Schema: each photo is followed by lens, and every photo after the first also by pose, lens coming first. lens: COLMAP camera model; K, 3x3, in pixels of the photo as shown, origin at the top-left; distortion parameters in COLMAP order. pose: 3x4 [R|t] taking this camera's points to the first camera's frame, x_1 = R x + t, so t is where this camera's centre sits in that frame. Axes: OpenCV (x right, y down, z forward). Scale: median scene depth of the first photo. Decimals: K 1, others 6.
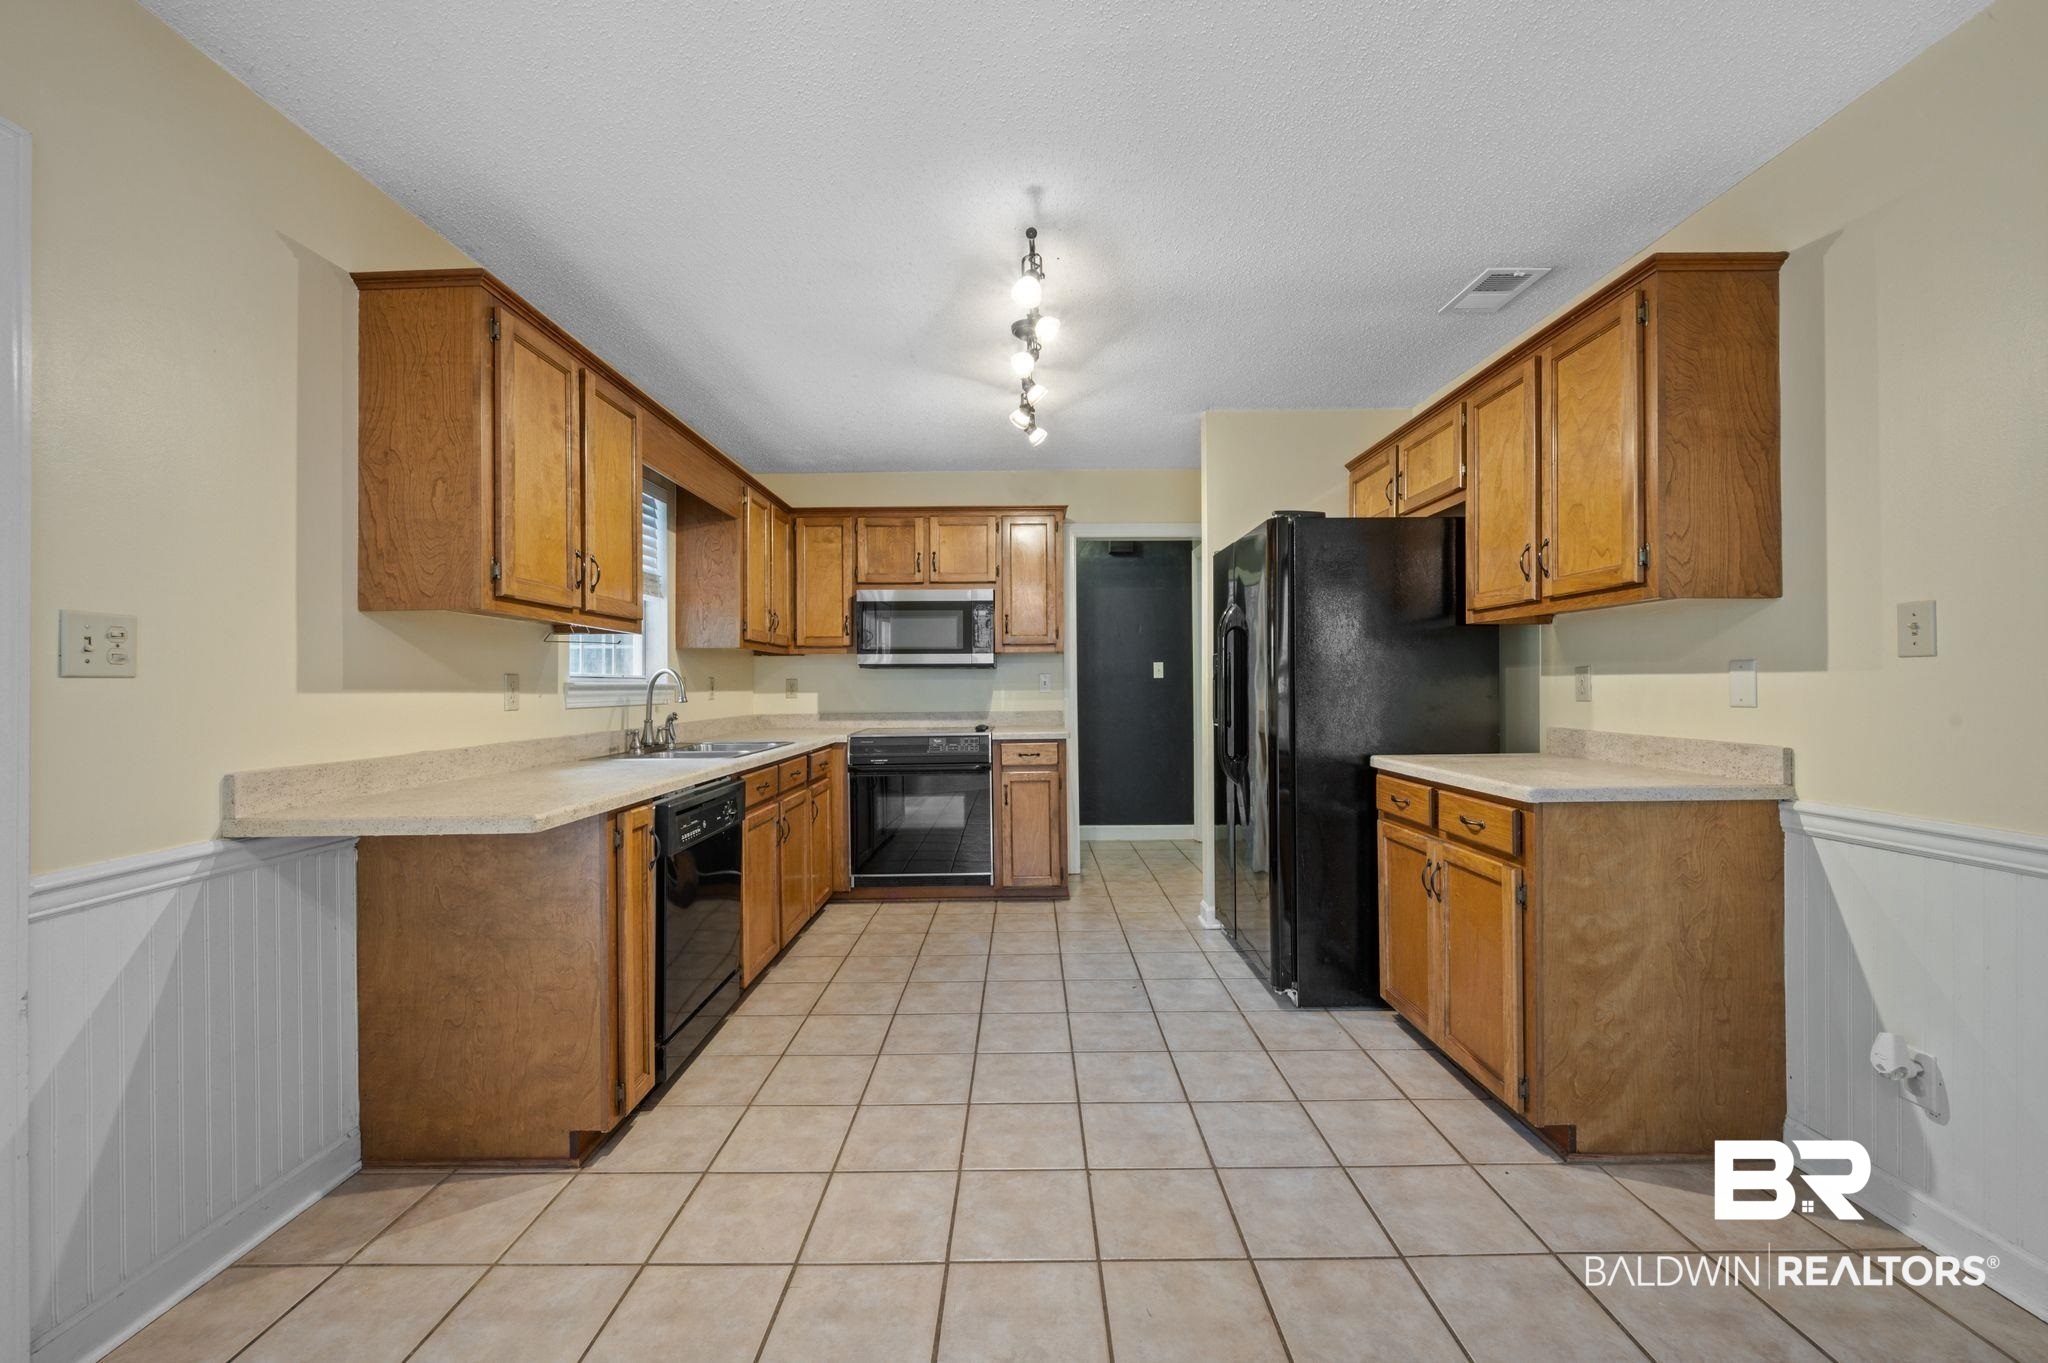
lens RADIAL K [[804.5, 0, 1027.7], [0, 804.5, 679.5], [0, 0, 1]] dist [-0.002899, 0.000036]
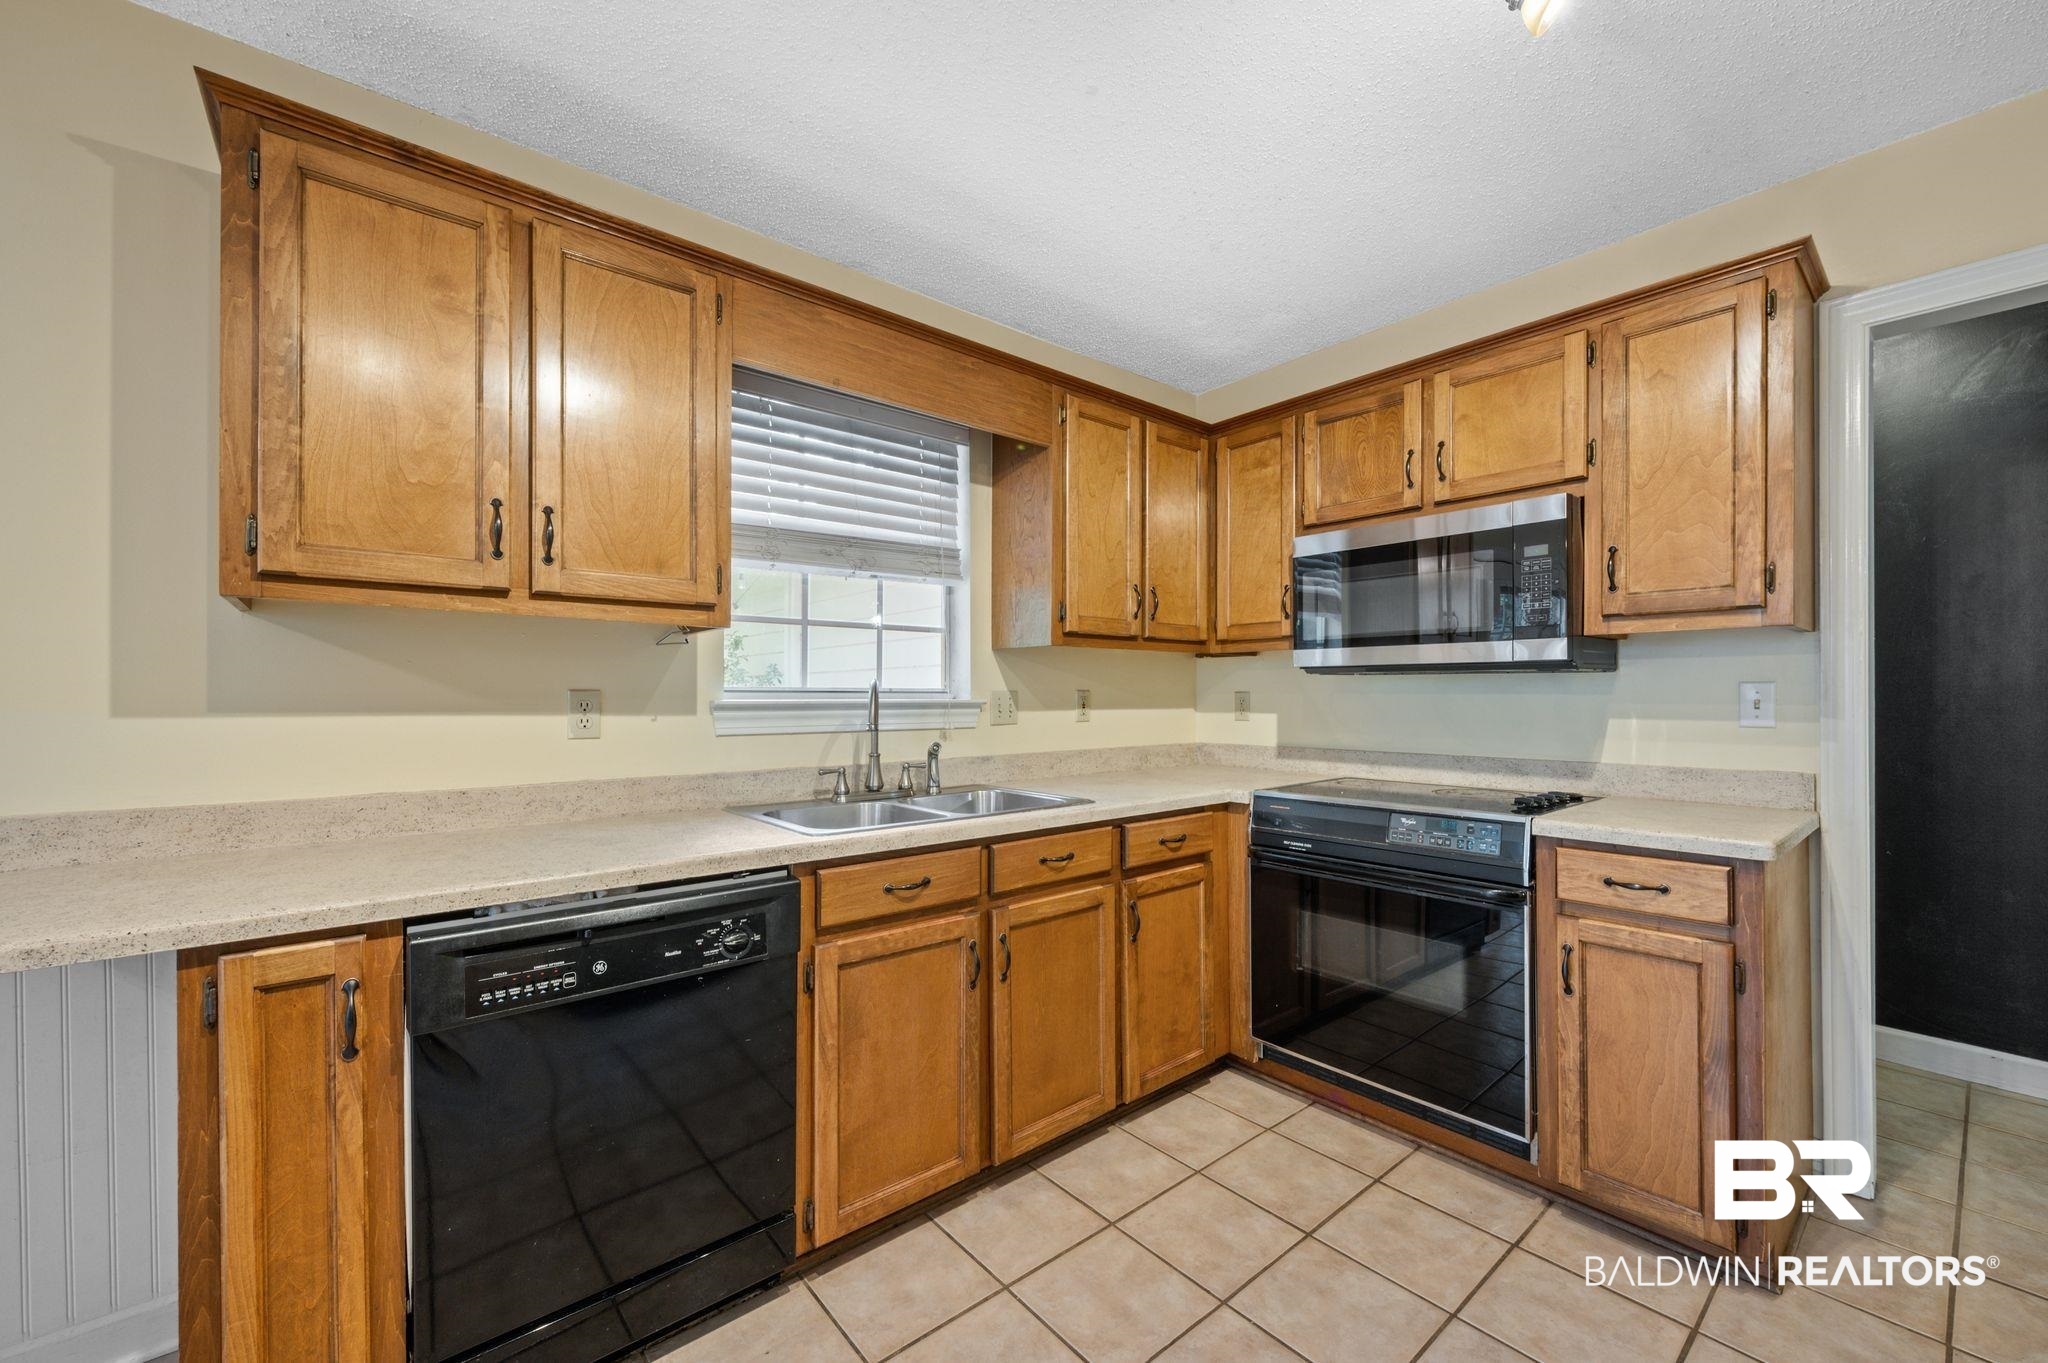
lens RADIAL K [[804.5, 0, 1024.5], [0, 804.5, 695.6], [0, 0, 1]] dist [-0.002899, 0.000036]
pose [[0.636224, 0.008783, -0.771455, 0.128669], [0.000137, 0.999934, 0.011497, -0.006649], [0.771505, -0.007421, 0.636180, 0.570275]]
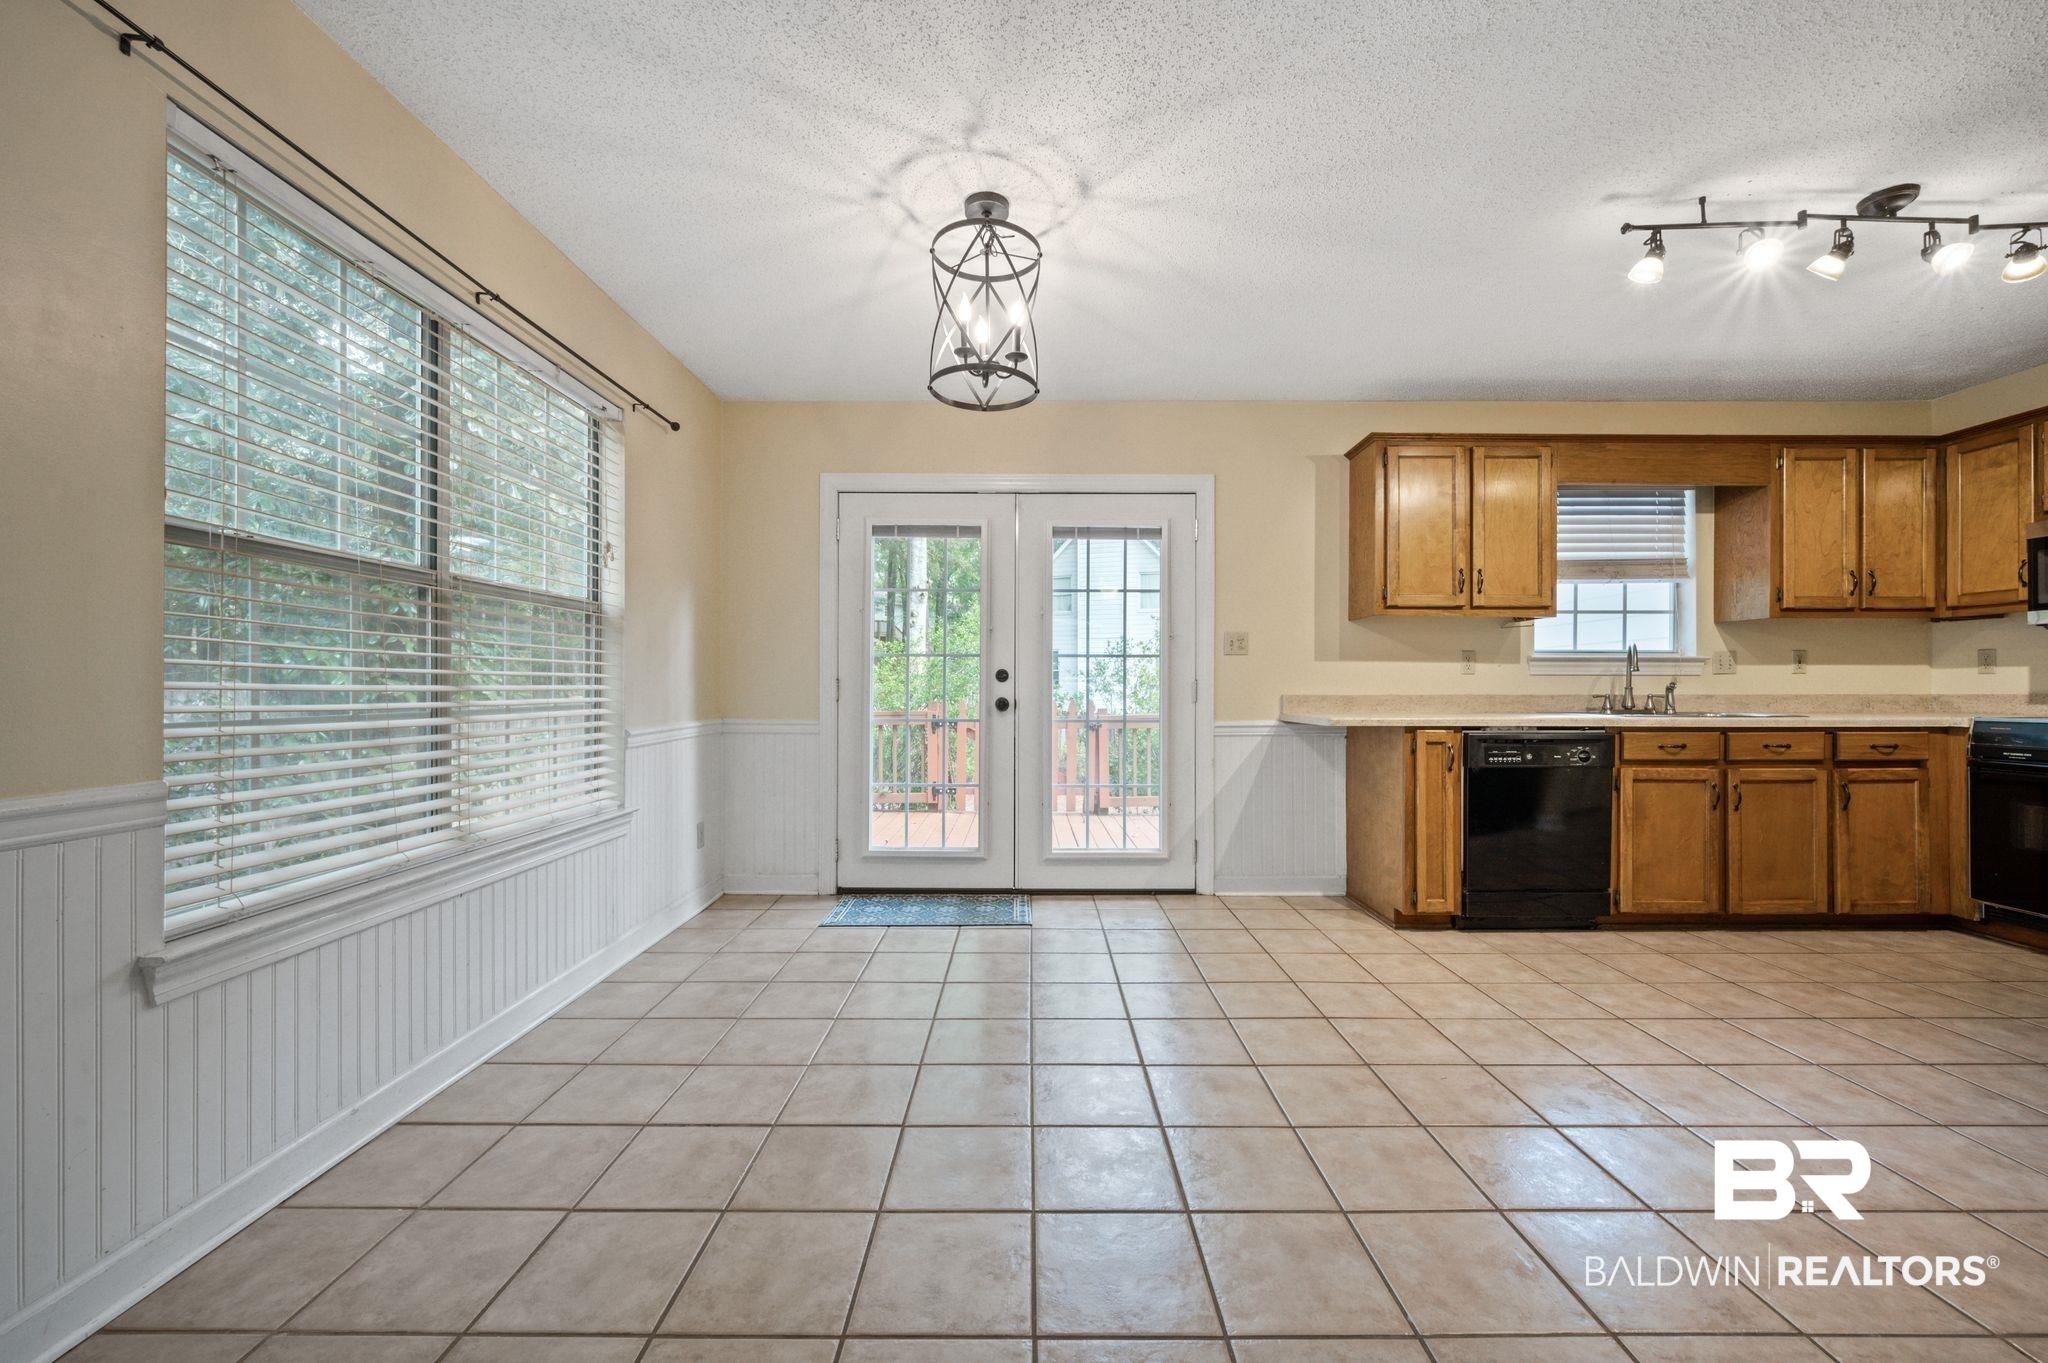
lens RADIAL K [[804.5, 0, 1021.2], [0, 804.5, 685.0], [0, 0, 1]] dist [-0.002899, 0.000036]
pose [[-0.008768, 0.007293, -0.999935, 0.619818], [0.005293, 0.999960, 0.007247, 0.029486], [0.999948, -0.005230, -0.008806, 0.103659]]
